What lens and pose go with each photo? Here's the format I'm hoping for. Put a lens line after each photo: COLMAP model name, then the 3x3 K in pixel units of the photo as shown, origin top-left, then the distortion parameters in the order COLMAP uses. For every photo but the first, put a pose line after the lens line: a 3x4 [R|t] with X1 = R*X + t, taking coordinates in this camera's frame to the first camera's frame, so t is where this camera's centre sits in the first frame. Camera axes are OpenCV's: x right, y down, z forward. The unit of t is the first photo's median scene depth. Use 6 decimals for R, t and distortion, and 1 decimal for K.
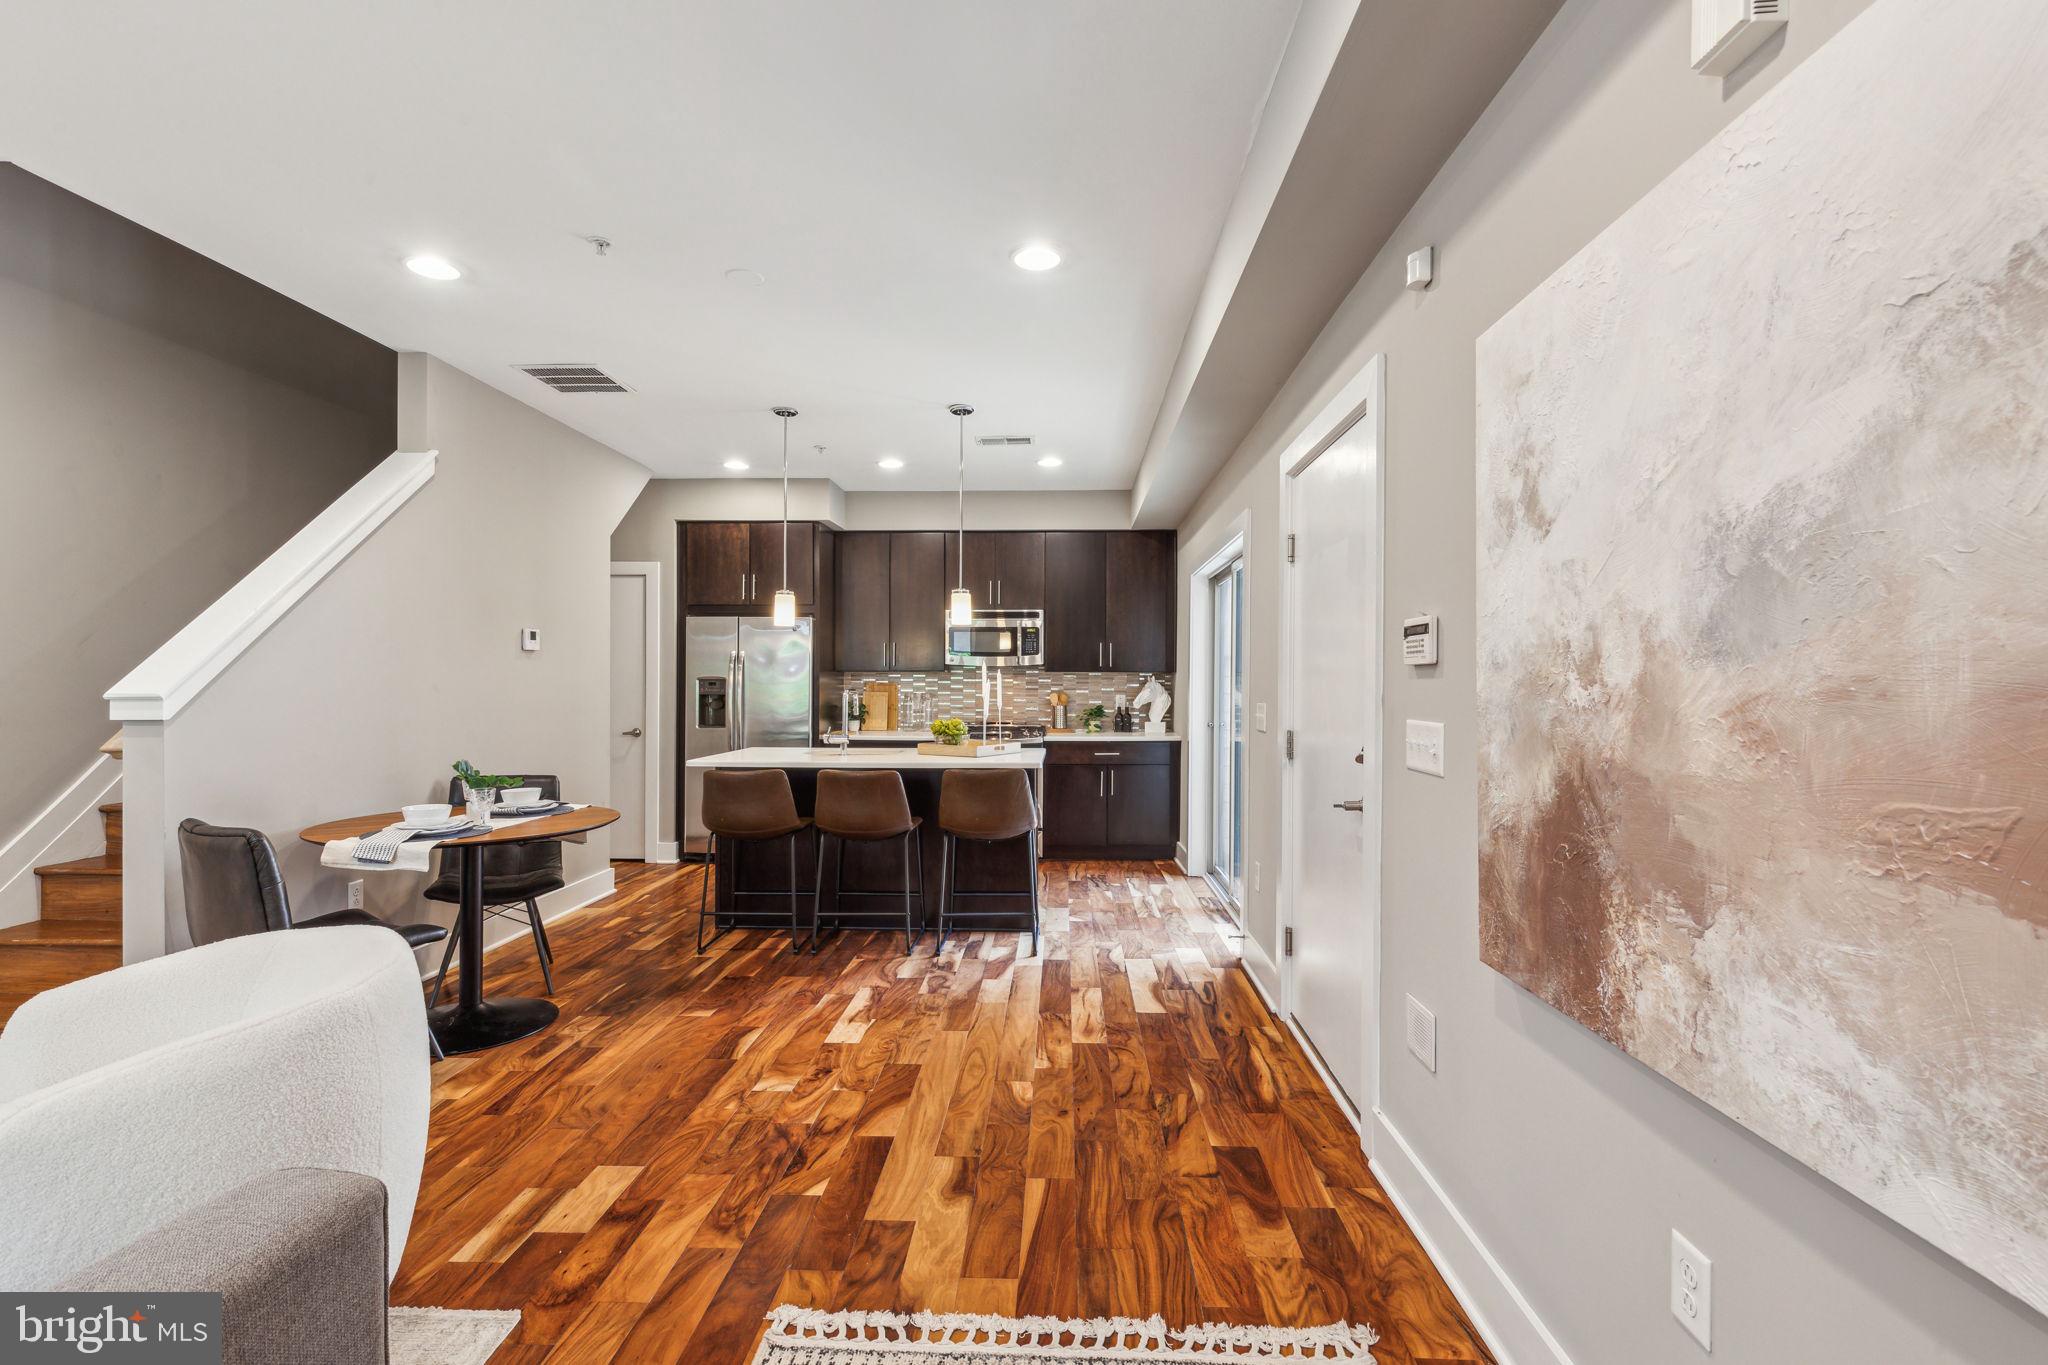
lens RADIAL K [[933.2, 0, 1034.2], [0, 933.2, 683.2], [0, 0, 1]] dist [0.012544, -0.001090]
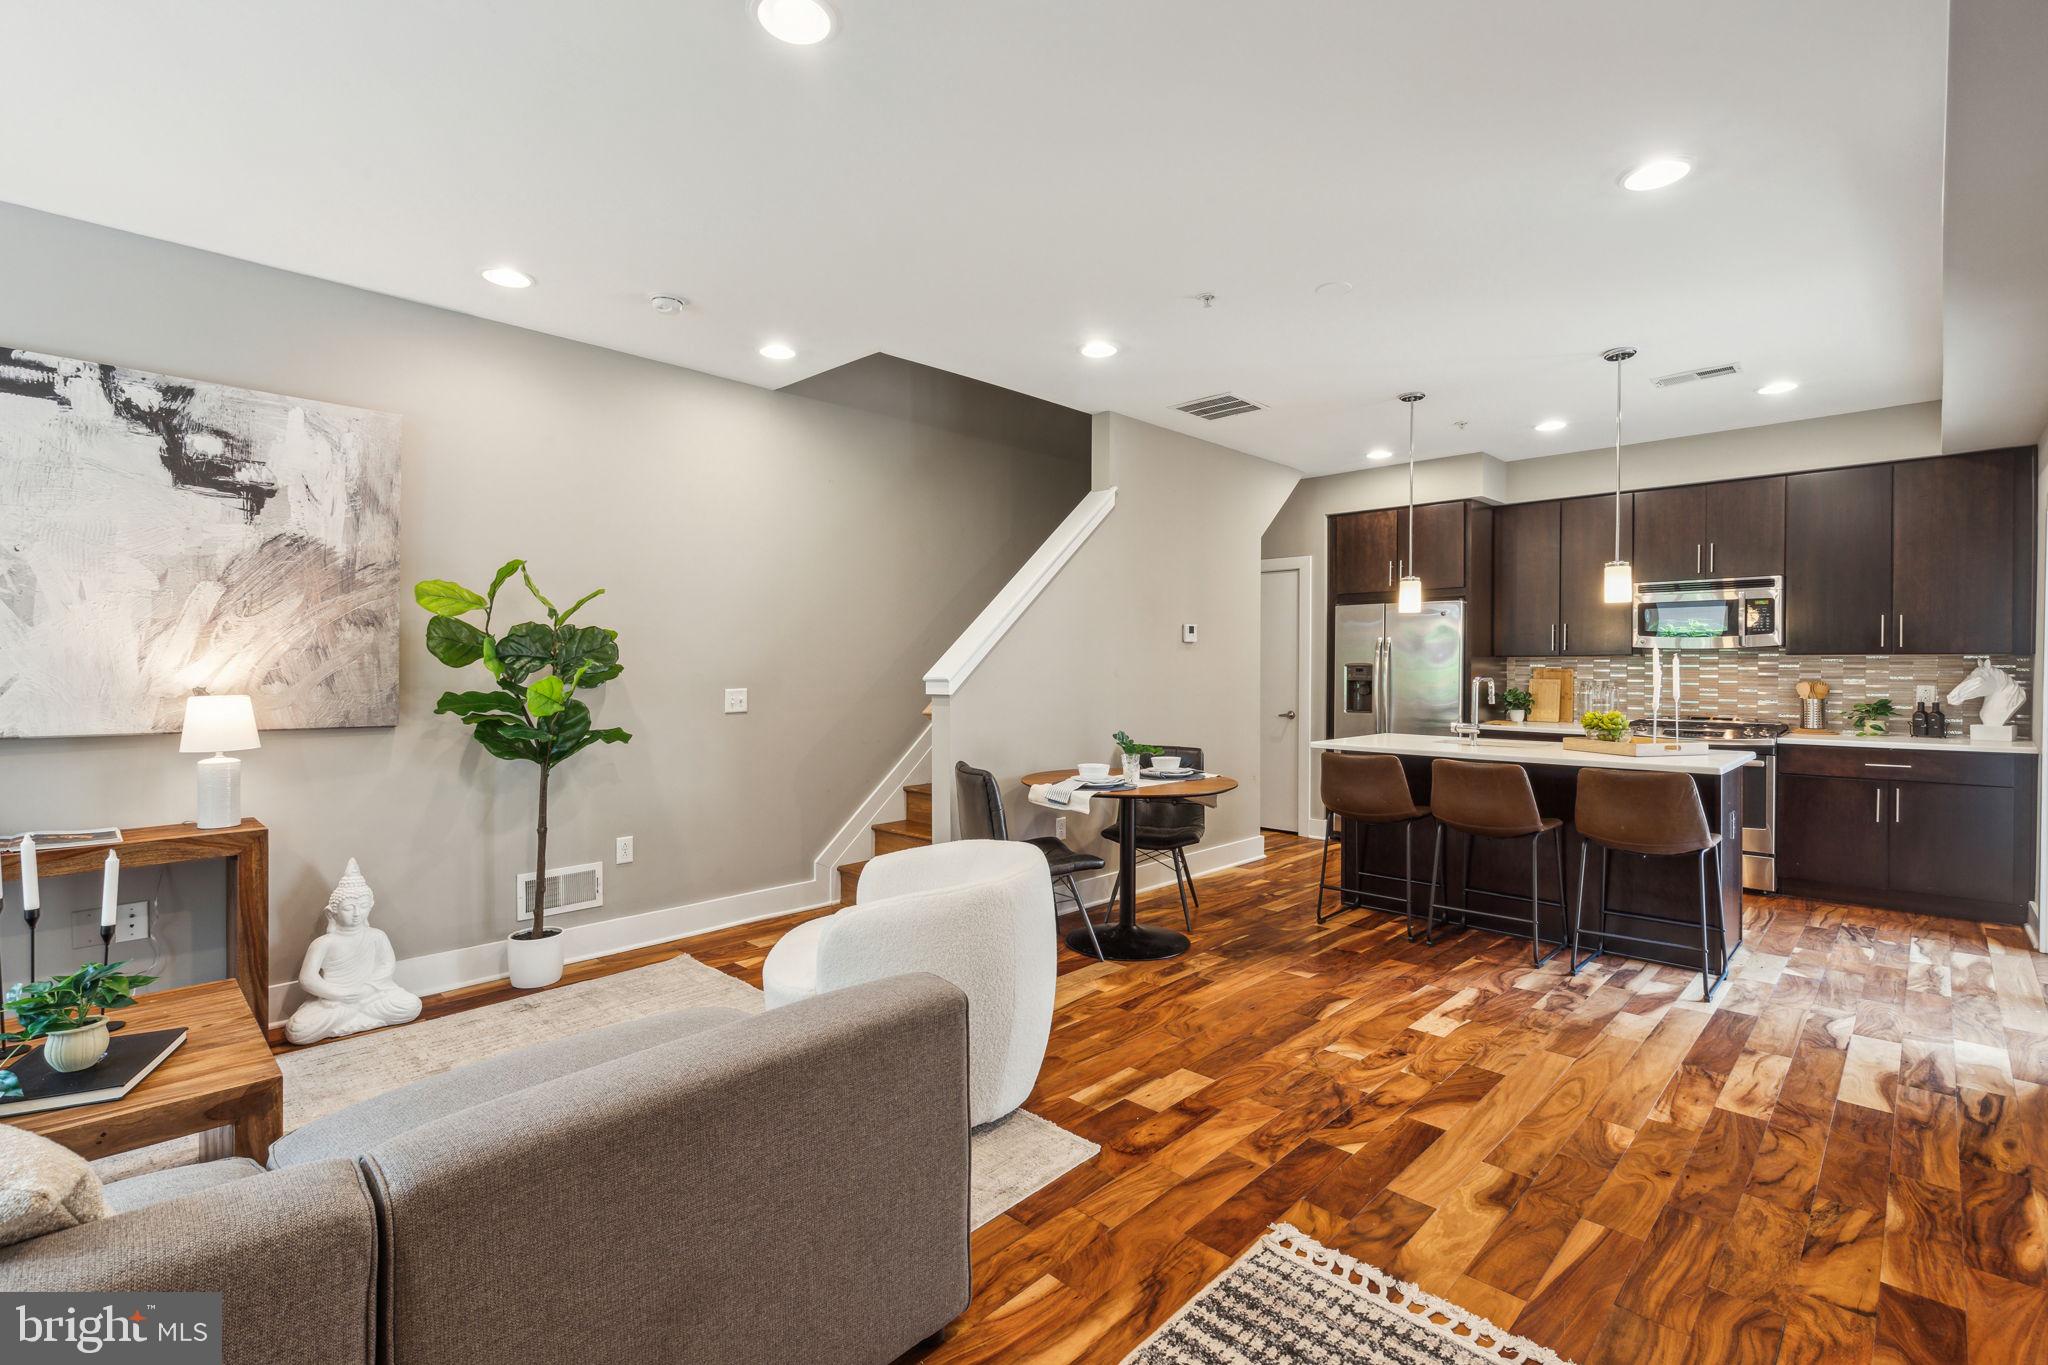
lens RADIAL K [[938.4, 0, 1018.8], [0, 938.4, 672.1], [0, 0, 1]] dist [0.008843, -0.000992]
pose [[0.737306, 0.002711, -0.675554, 0.114467], [0.000383, 0.999990, 0.004431, -0.002683], [0.675559, -0.003525, 0.737297, -0.022564]]
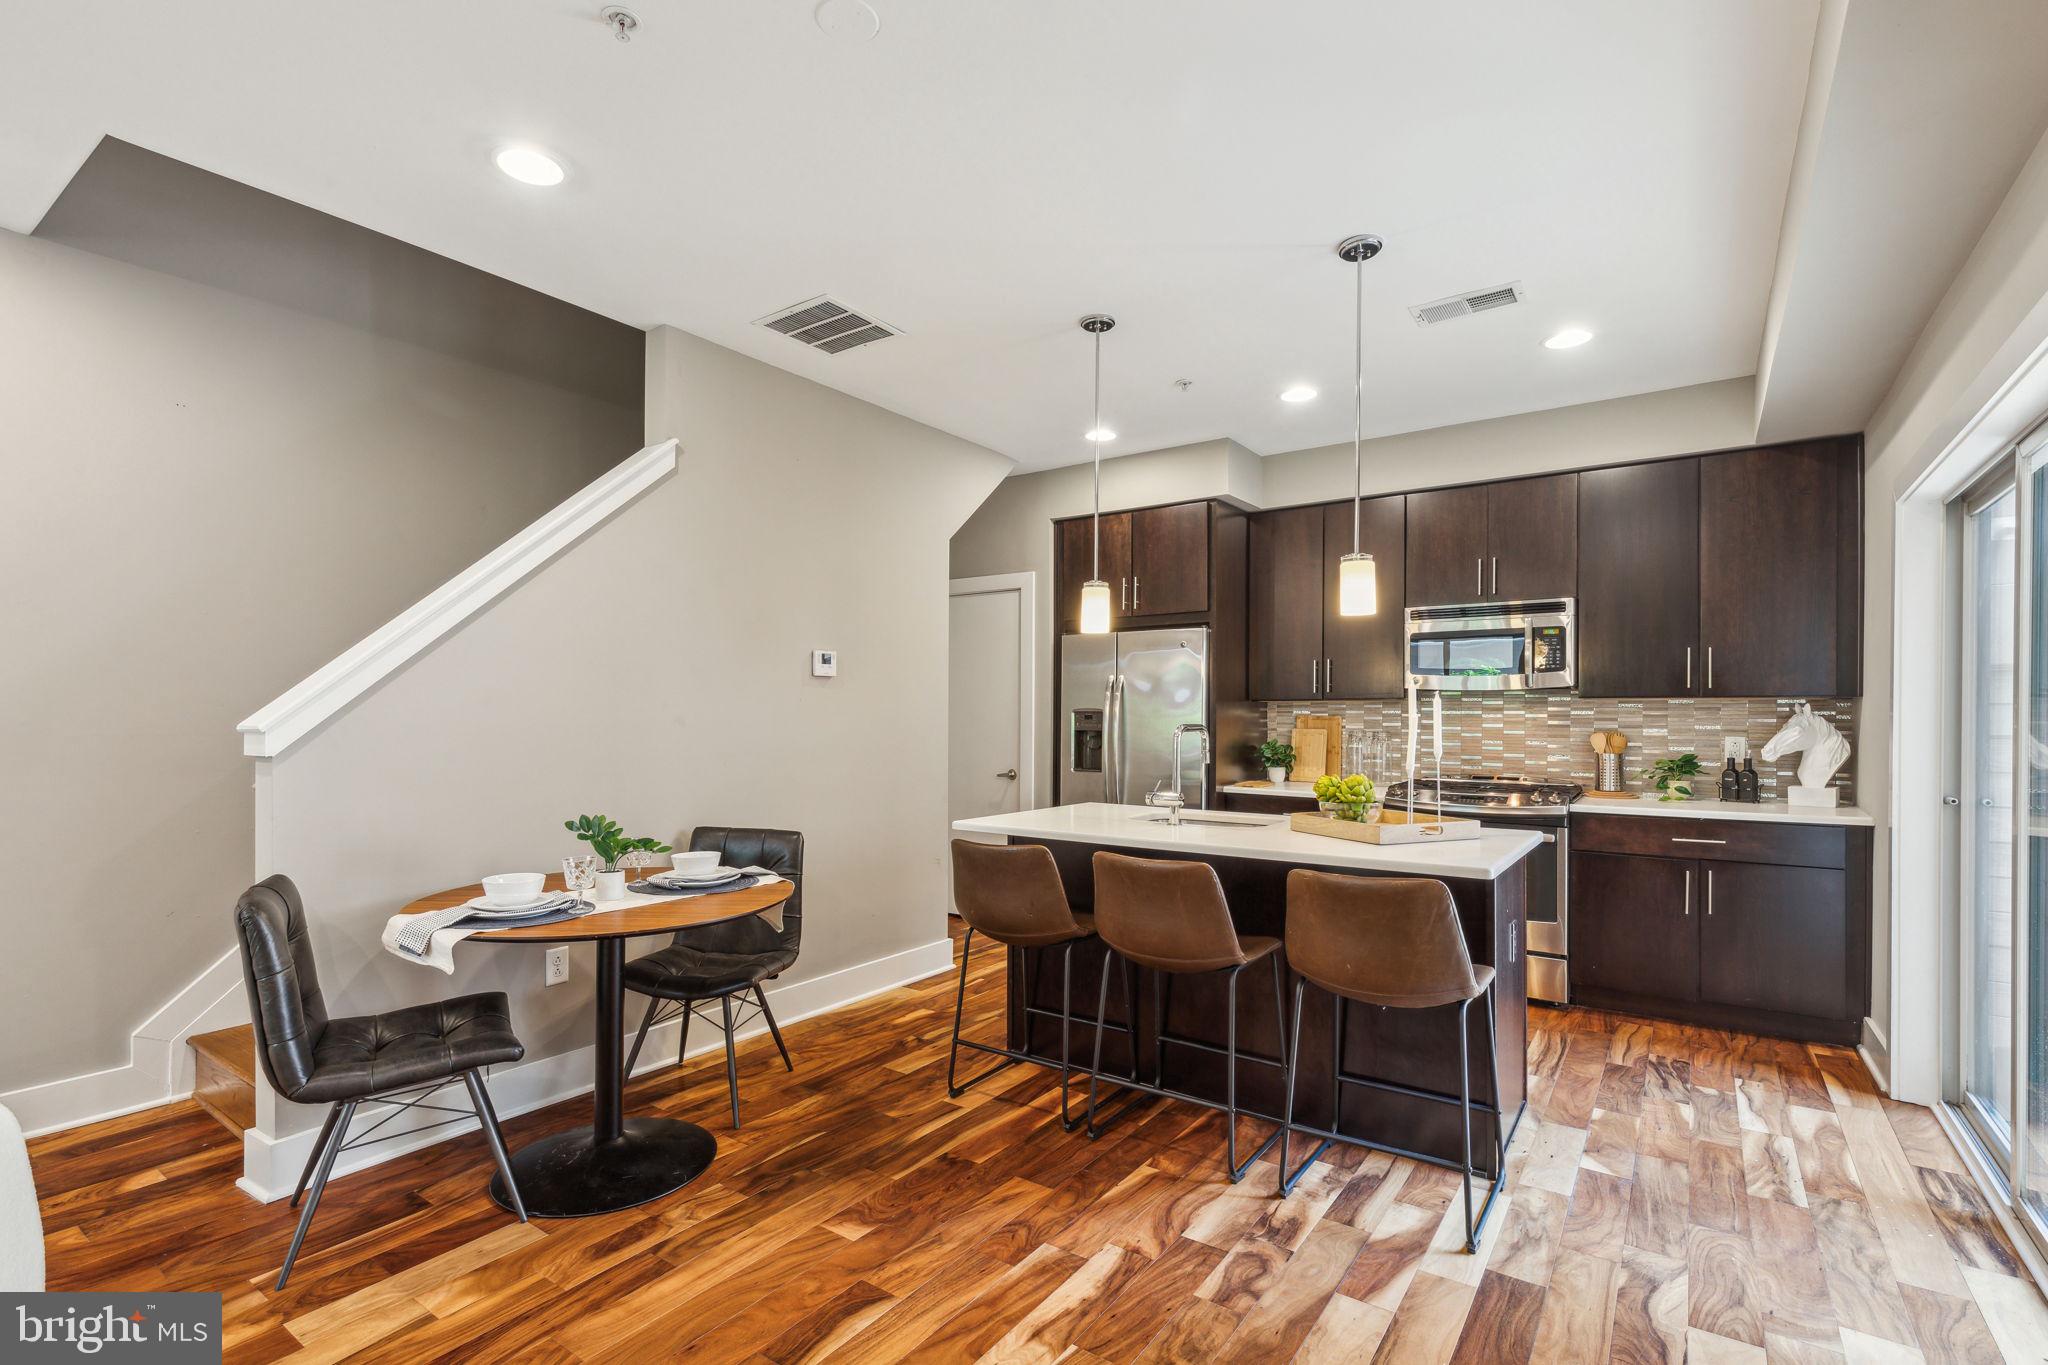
lens RADIAL K [[944.2, 0, 1017.9], [0, 944.2, 713.8], [0, 0, 1]] dist [0.009446, -0.000817]
pose [[0.830938, -0.001398, -0.556363, 0.083238], [-0.001348, 0.999989, -0.004527, 0.002082], [0.556363, 0.004512, 0.830927, 0.434545]]
